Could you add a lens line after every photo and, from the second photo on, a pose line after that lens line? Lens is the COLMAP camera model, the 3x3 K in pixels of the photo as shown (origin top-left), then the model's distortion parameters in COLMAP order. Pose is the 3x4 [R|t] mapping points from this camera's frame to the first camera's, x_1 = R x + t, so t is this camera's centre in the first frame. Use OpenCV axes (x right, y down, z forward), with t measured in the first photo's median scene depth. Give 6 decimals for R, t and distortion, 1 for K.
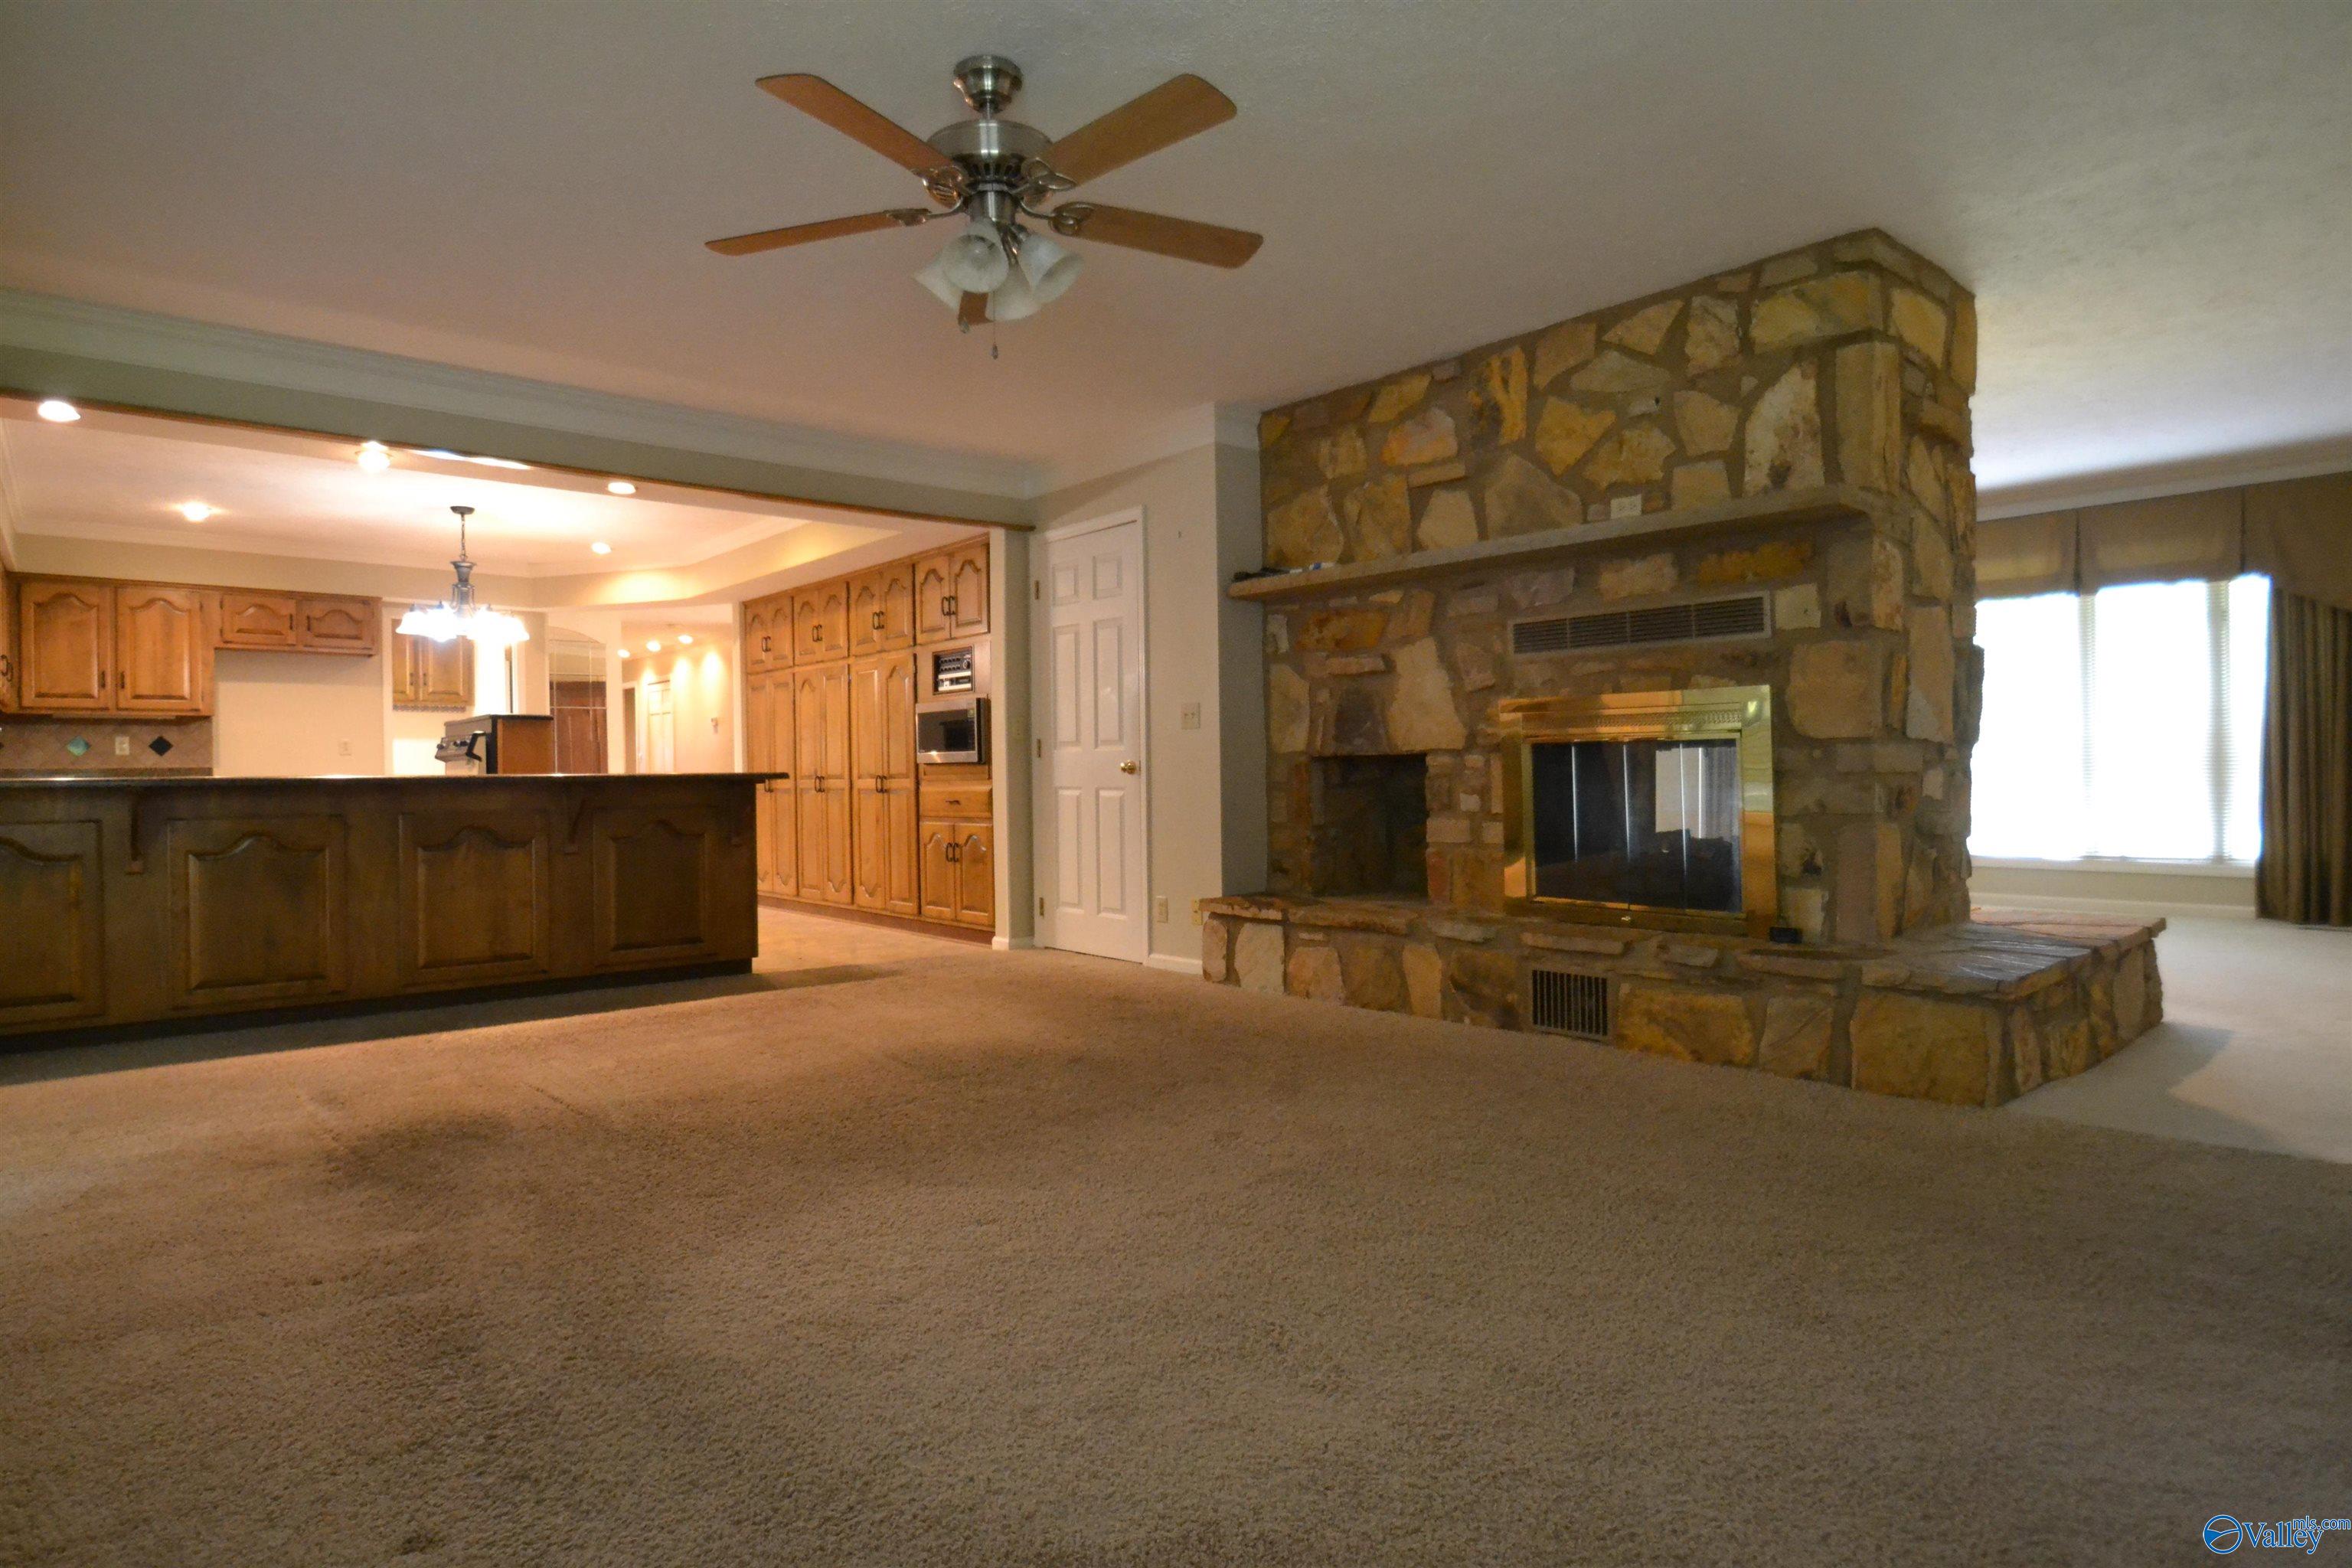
lens RADIAL K [[1276.0, 0, 1174.0], [0, 1276.0, 775.9], [0, 0, 1]] dist [0.001409, -0.000853]
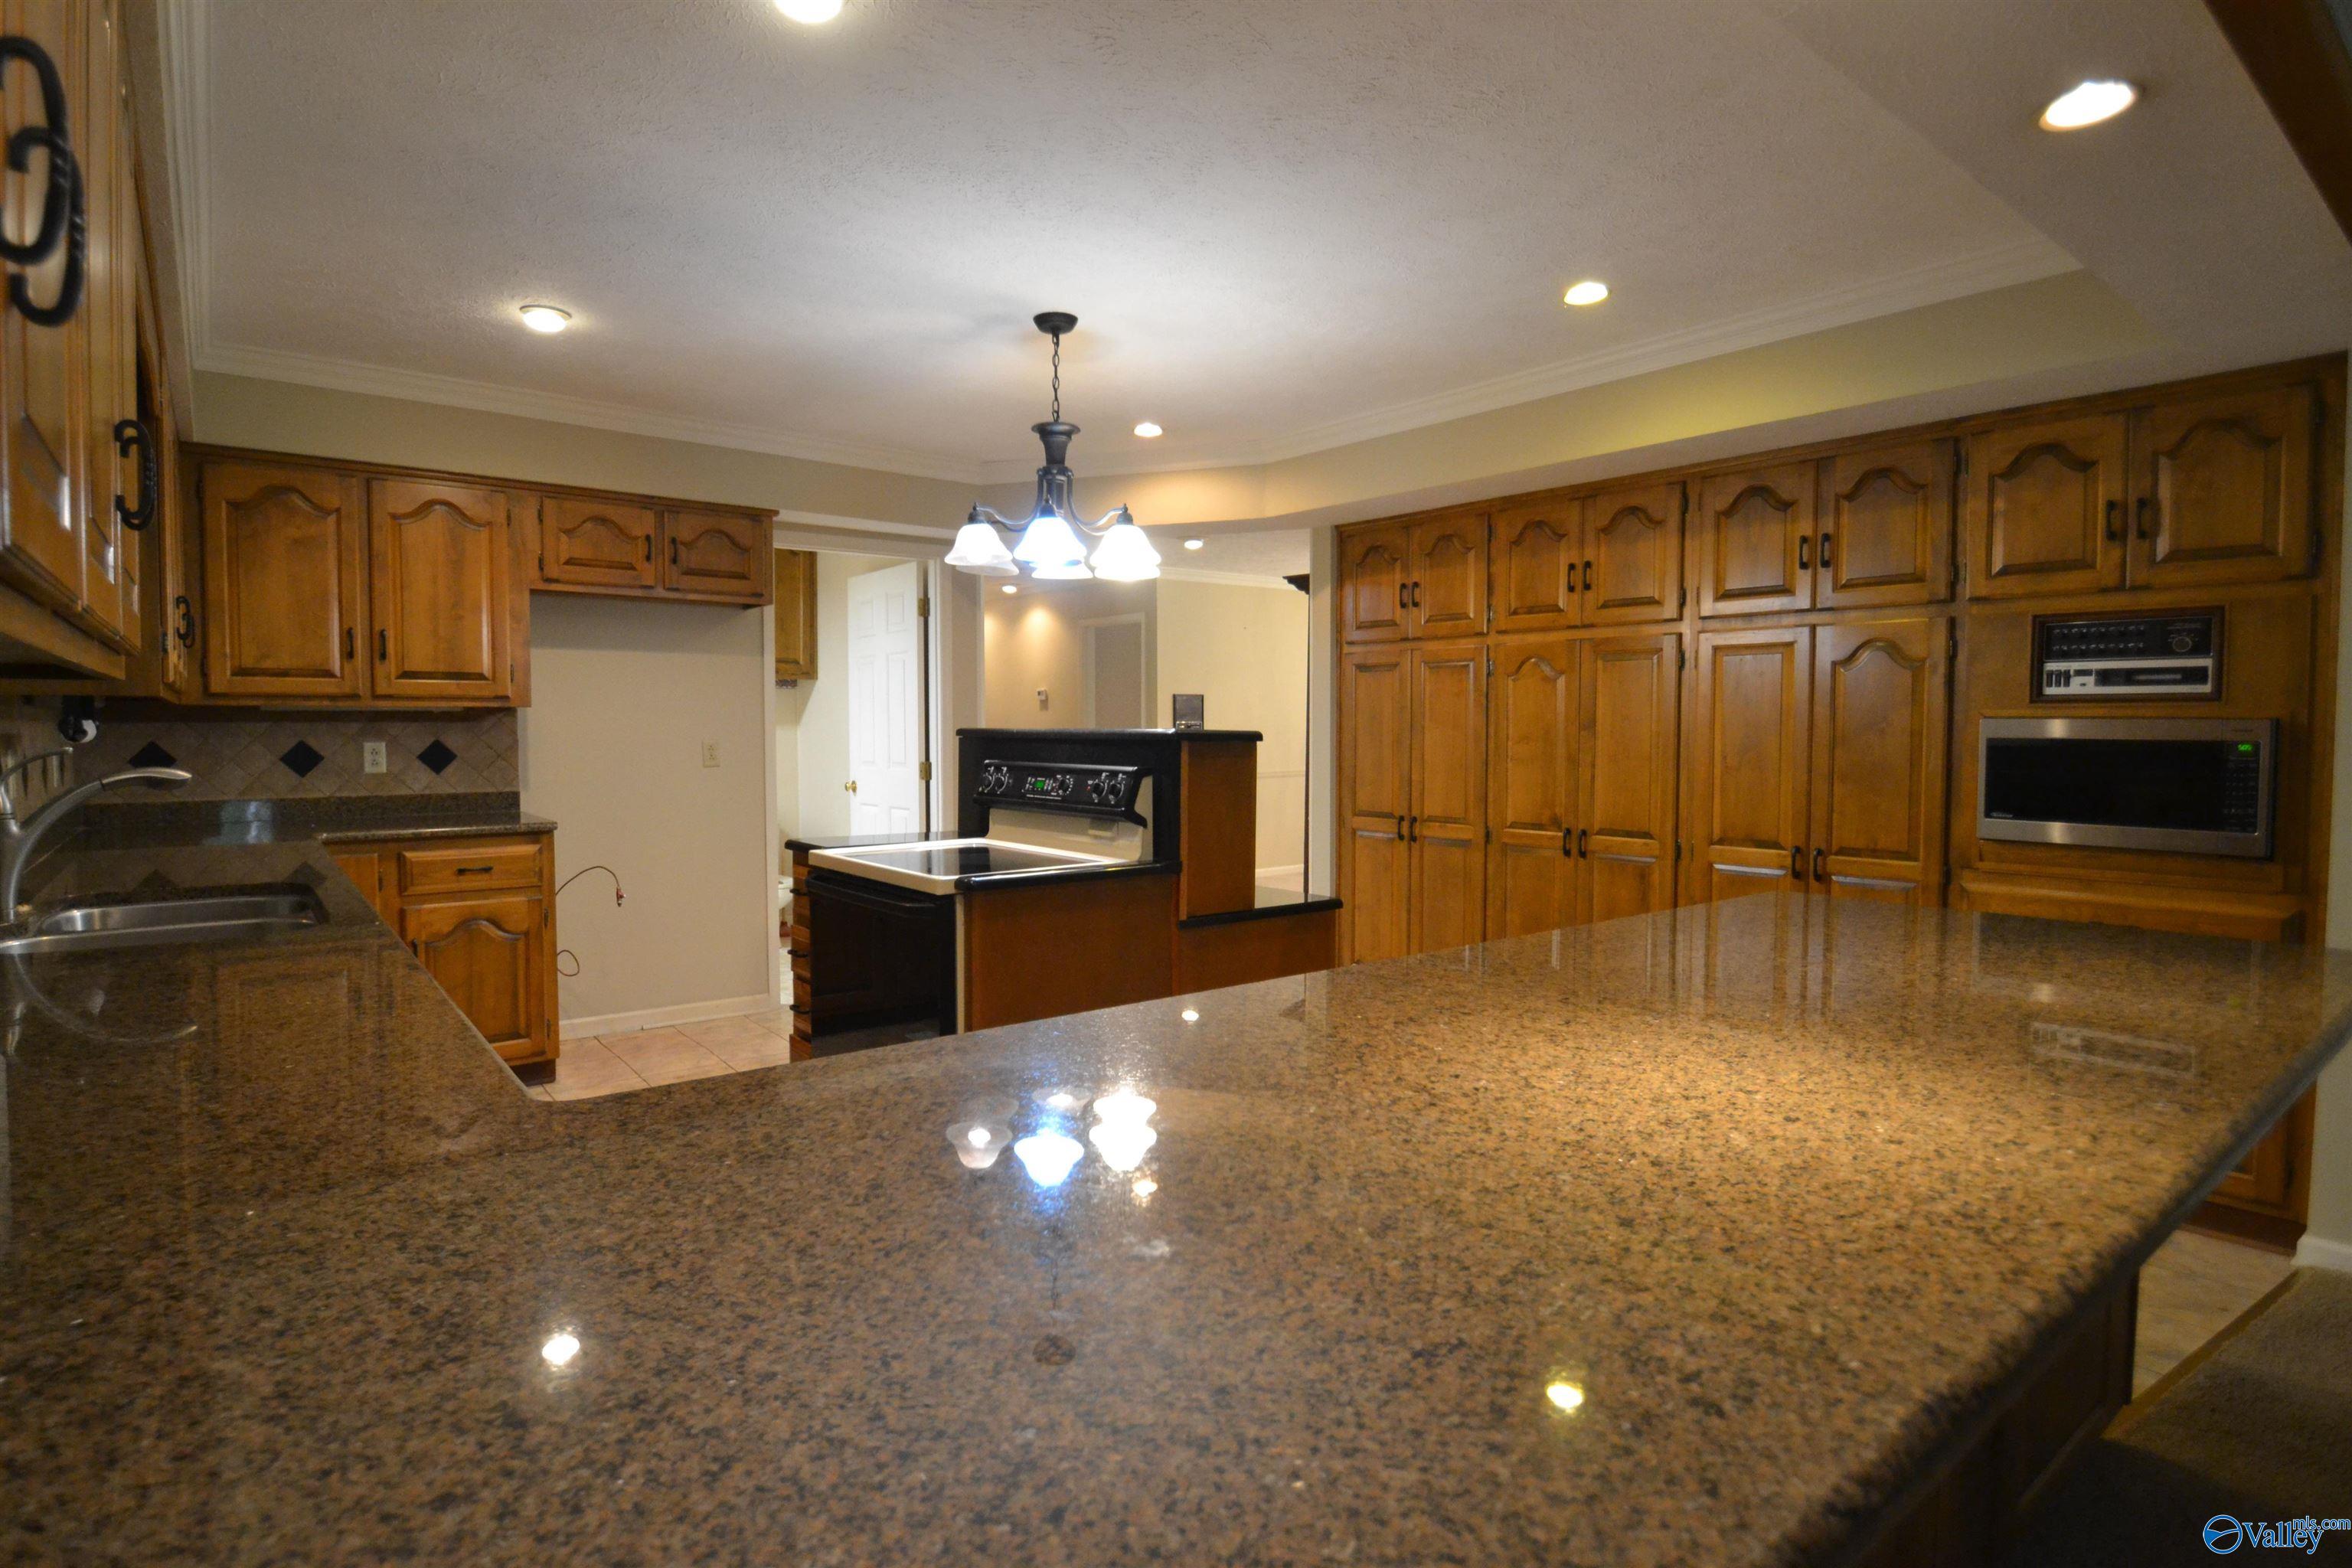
lens RADIAL K [[1161.0, 0, 1177.7], [0, 1161.0, 776.7], [0, 0, 1]] dist [-0.000191, 0.000206]
pose [[0.999750, 0.015607, -0.016021, -0.461338], [-0.014872, 0.998874, 0.045055, -0.045245], [0.016706, -0.044806, 0.998856, 0.489763]]
